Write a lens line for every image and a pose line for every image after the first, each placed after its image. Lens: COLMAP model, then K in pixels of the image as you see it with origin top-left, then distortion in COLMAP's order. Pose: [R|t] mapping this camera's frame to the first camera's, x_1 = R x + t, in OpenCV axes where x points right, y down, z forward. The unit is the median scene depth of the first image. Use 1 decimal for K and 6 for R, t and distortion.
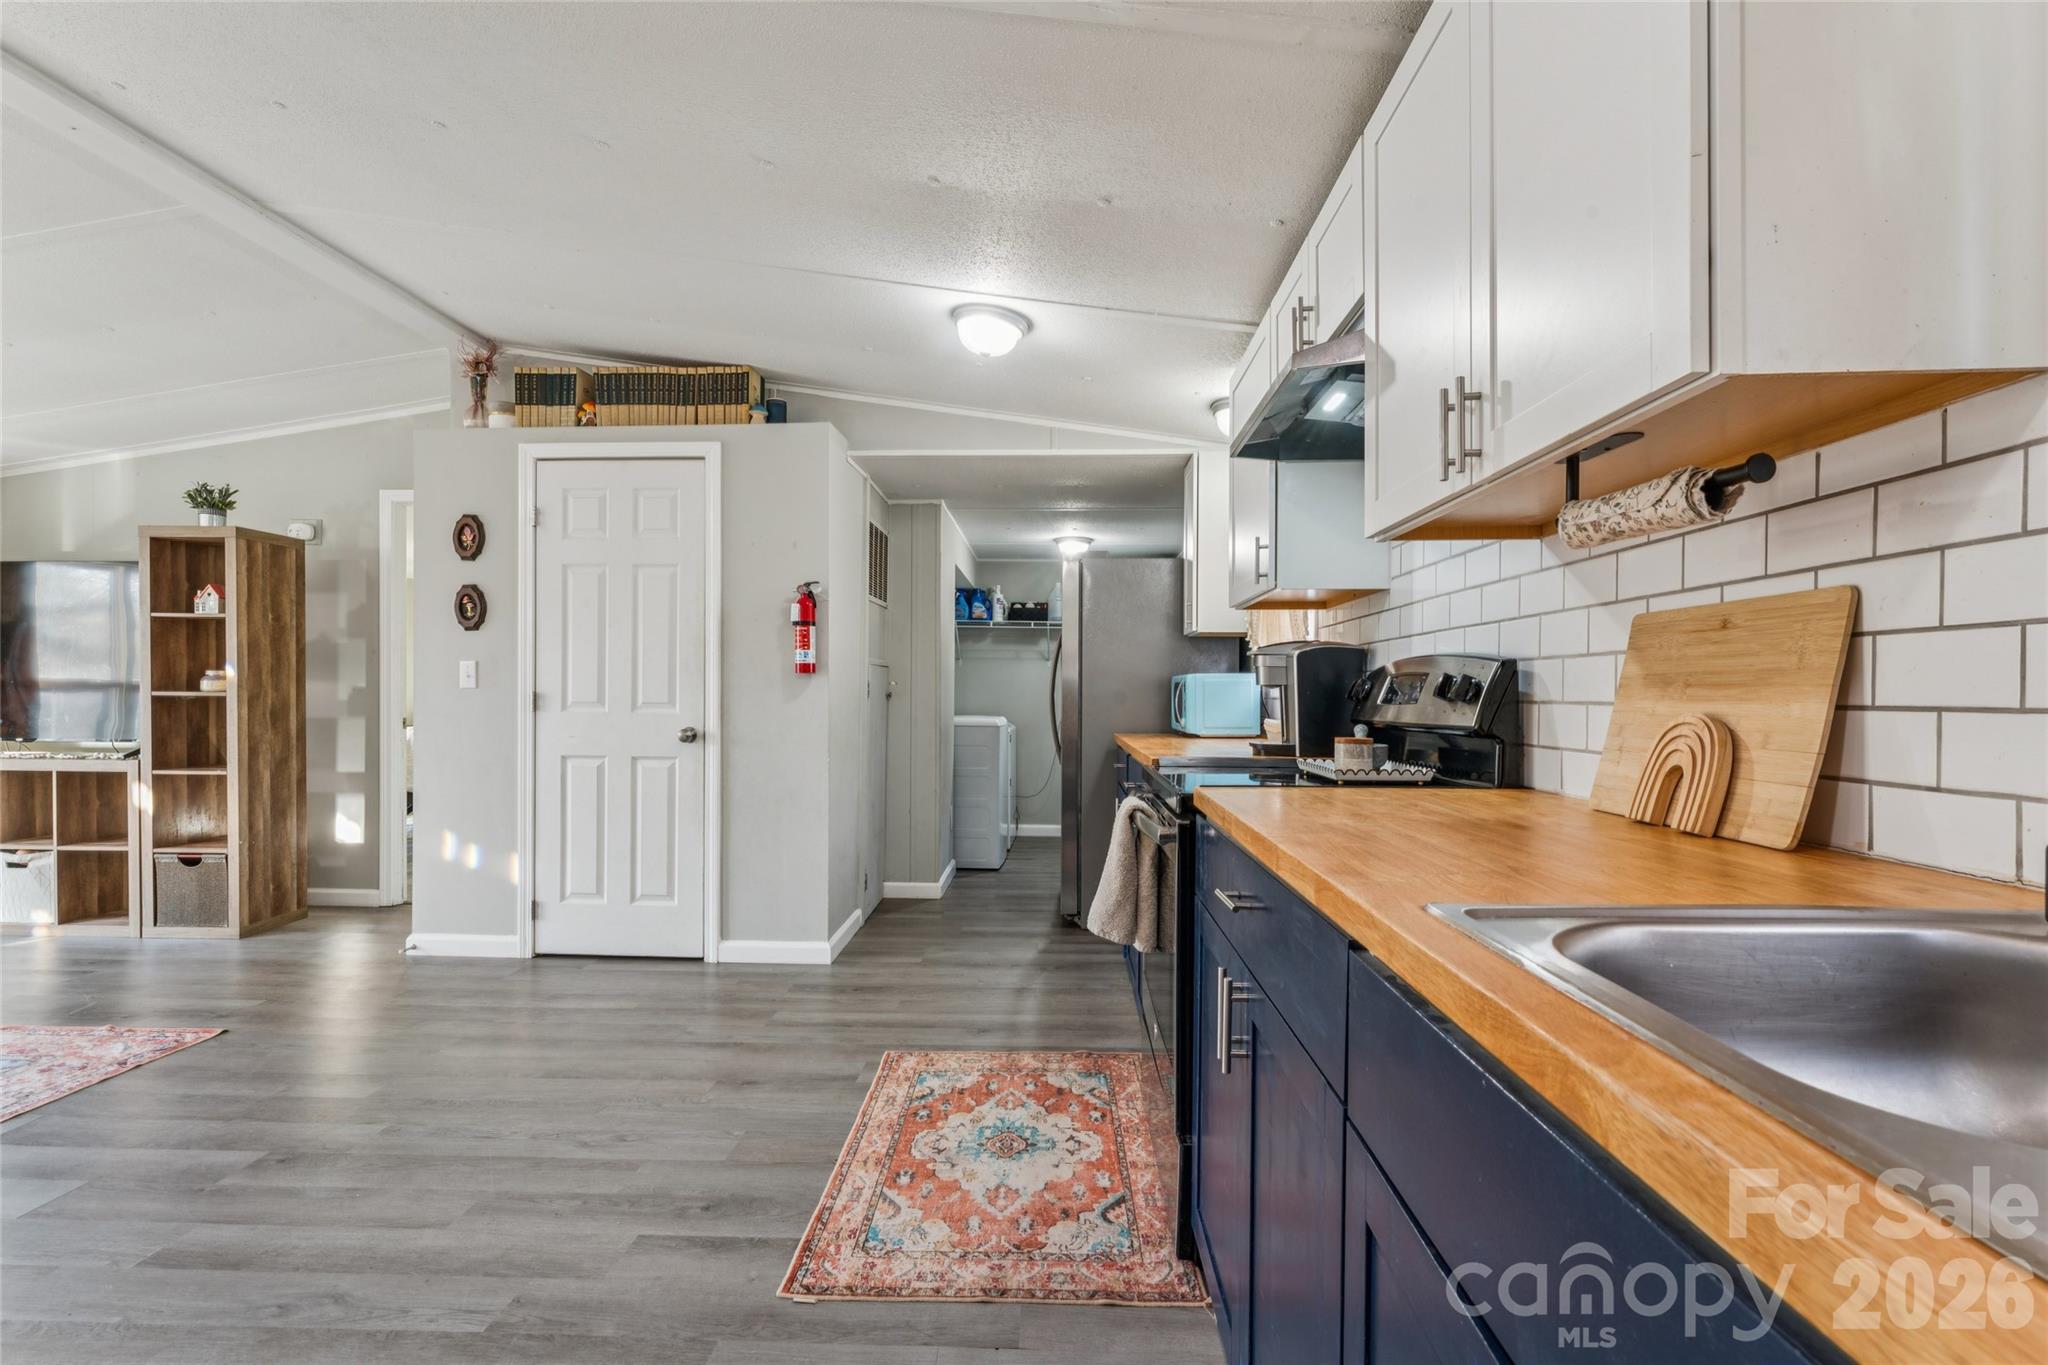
lens RADIAL K [[940.7, 0, 1022.1], [0, 940.7, 700.5], [0, 0, 1]] dist [-0.001118, -0.000172]
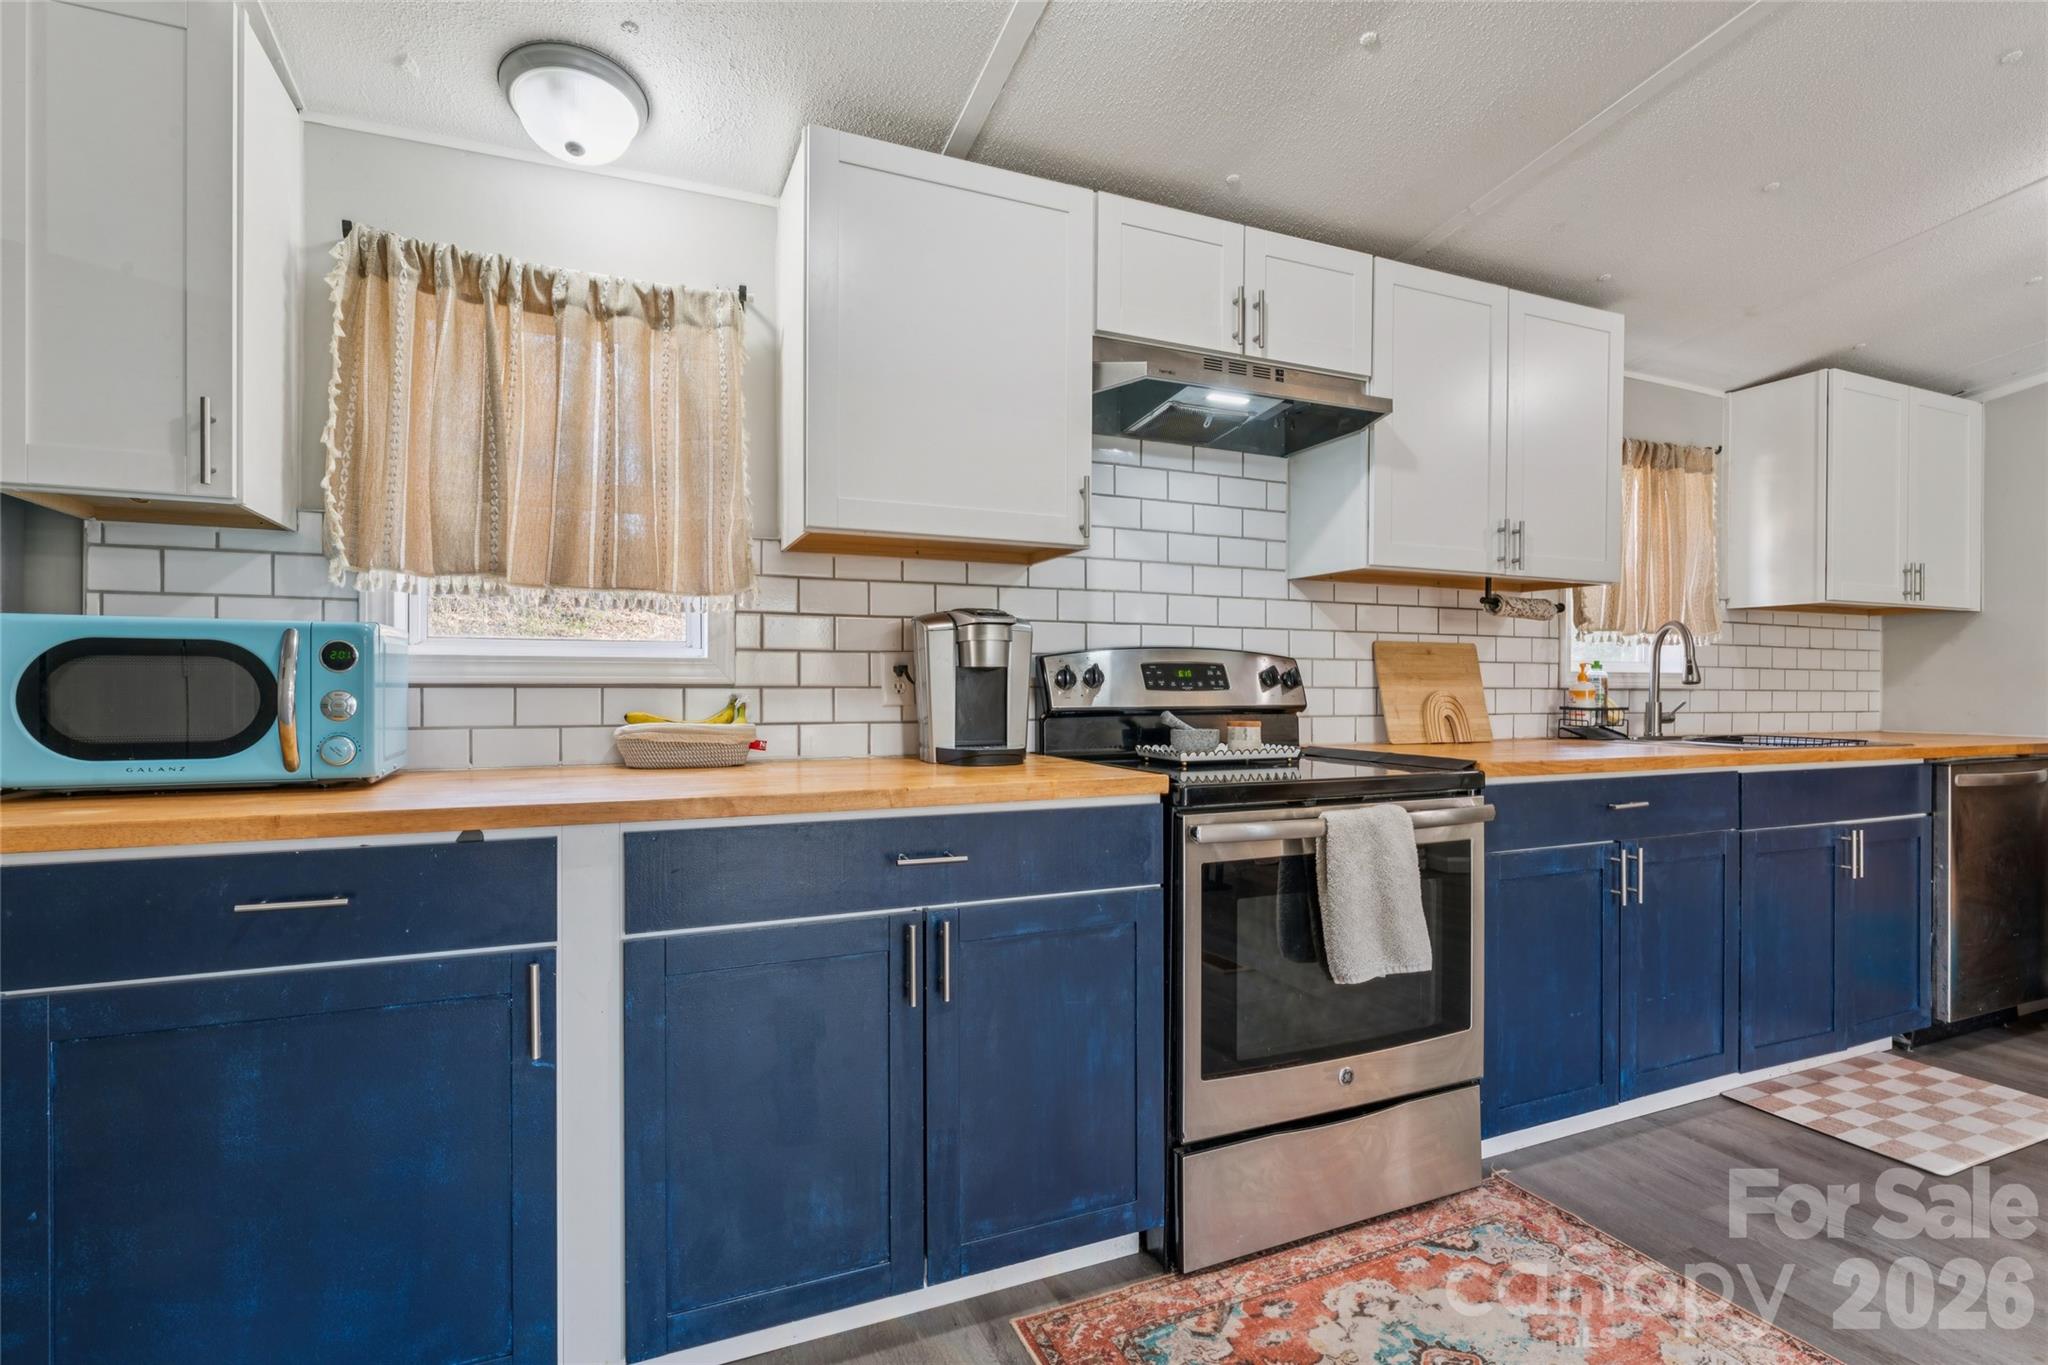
lens RADIAL K [[941.2, 0, 1011.4], [0, 941.2, 693.3], [0, 0, 1]] dist [-0.002981, -0.000161]
pose [[-0.426922, -0.008768, 0.904246, -0.278508], [0.002476, 0.999938, 0.010864, -0.002864], [-0.904285, 0.006877, -0.426874, 0.915966]]
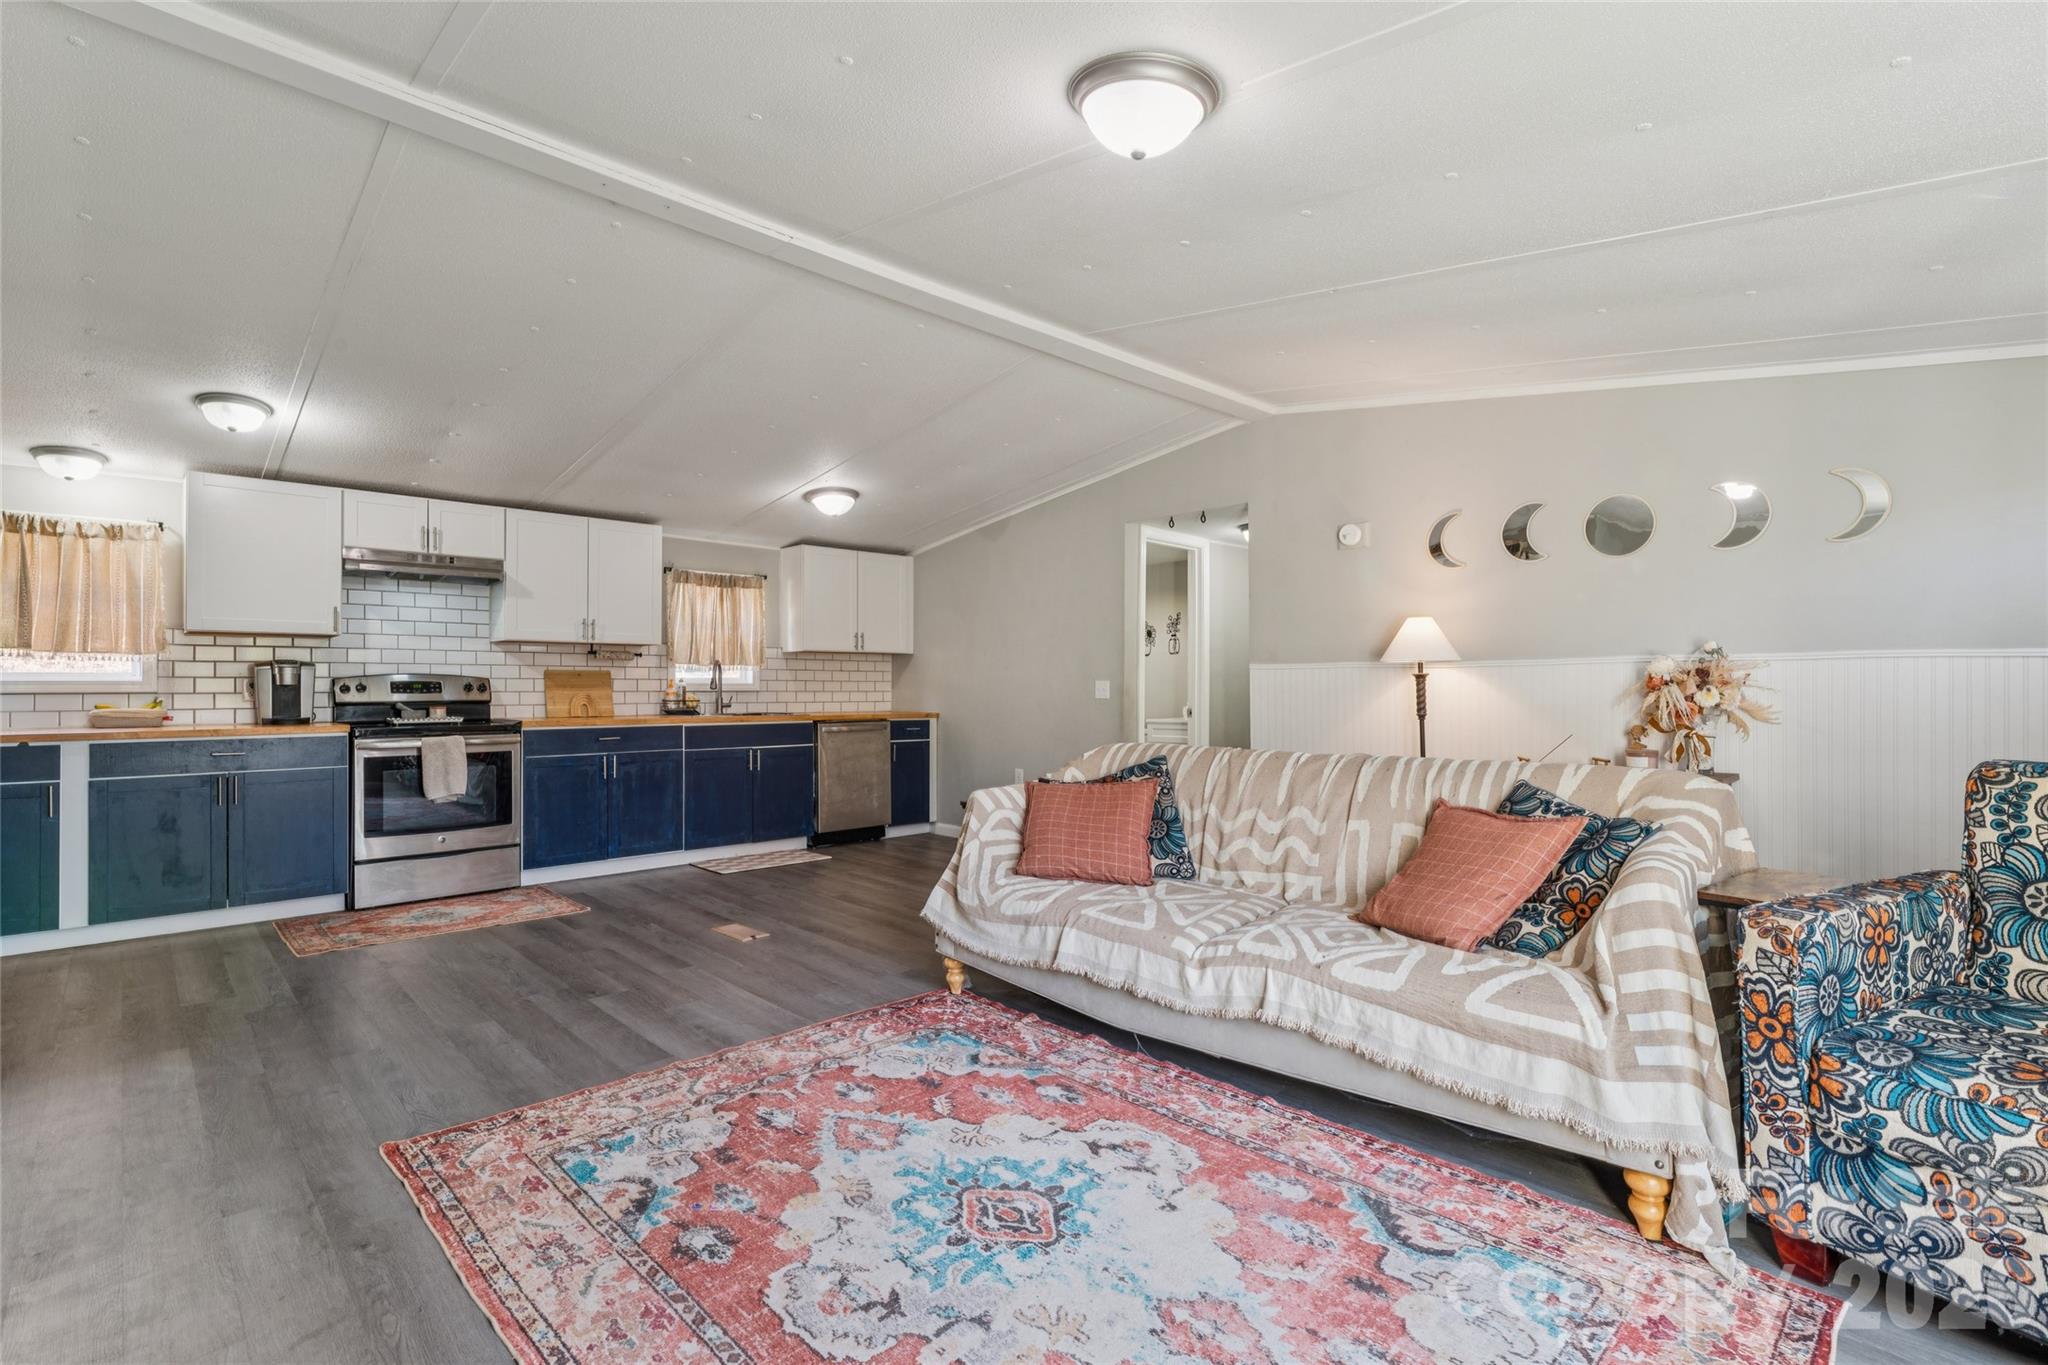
lens RADIAL K [[946.0, 0, 1016.0], [0, 946.0, 682.4], [0, 0, 1]] dist [-0.002757, 0.000028]
pose [[-0.716918, 0.001969, 0.697155, -1.358823], [0.003661, 0.999993, 0.000941, -0.012400], [-0.697148, 0.003227, -0.716920, 0.930835]]
